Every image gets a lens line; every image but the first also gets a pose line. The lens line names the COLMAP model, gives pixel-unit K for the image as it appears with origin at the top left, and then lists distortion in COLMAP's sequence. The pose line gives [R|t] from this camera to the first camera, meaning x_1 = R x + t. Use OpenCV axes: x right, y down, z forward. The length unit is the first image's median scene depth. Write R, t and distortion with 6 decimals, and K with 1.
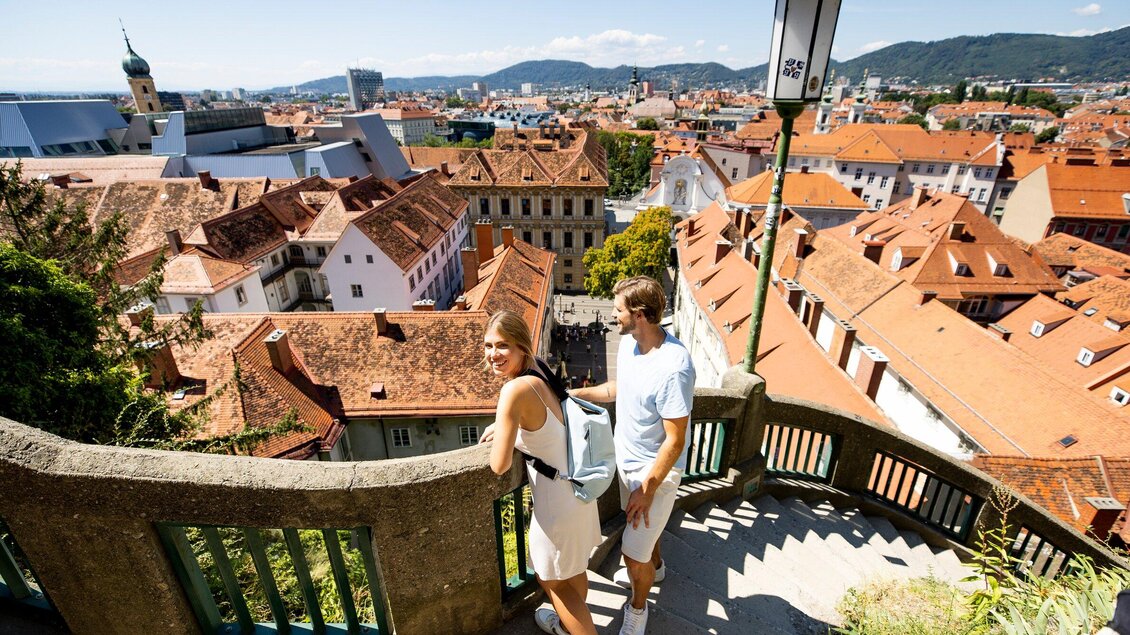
lens RADIAL K [[523.6, 0, 565.0], [0, 523.6, 317.5], [0, 0, 1]] dist [0.000150, 0.000414]
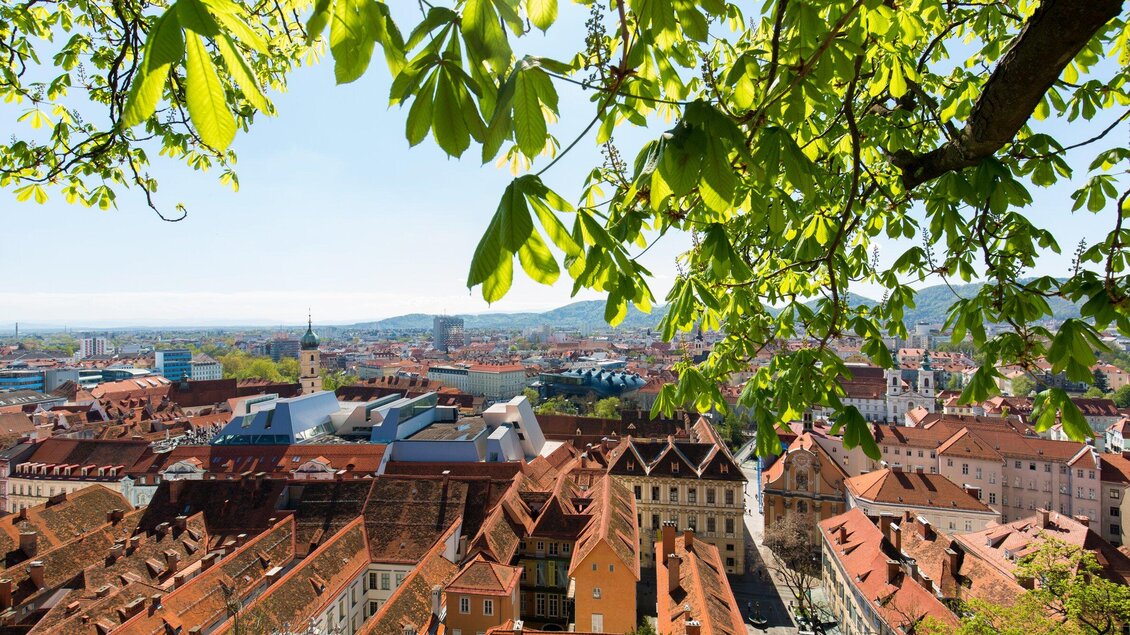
lens RADIAL K [[523.6, 0, 565.0], [0, 523.6, 317.5], [0, 0, 1]] dist [0.000150, 0.000414]
pose [[0.995191, -0.004363, -0.097854, -0.172781], [-0.036545, 0.910333, -0.412260, -0.066807], [0.090878, 0.413854, 0.905796, -0.221080]]
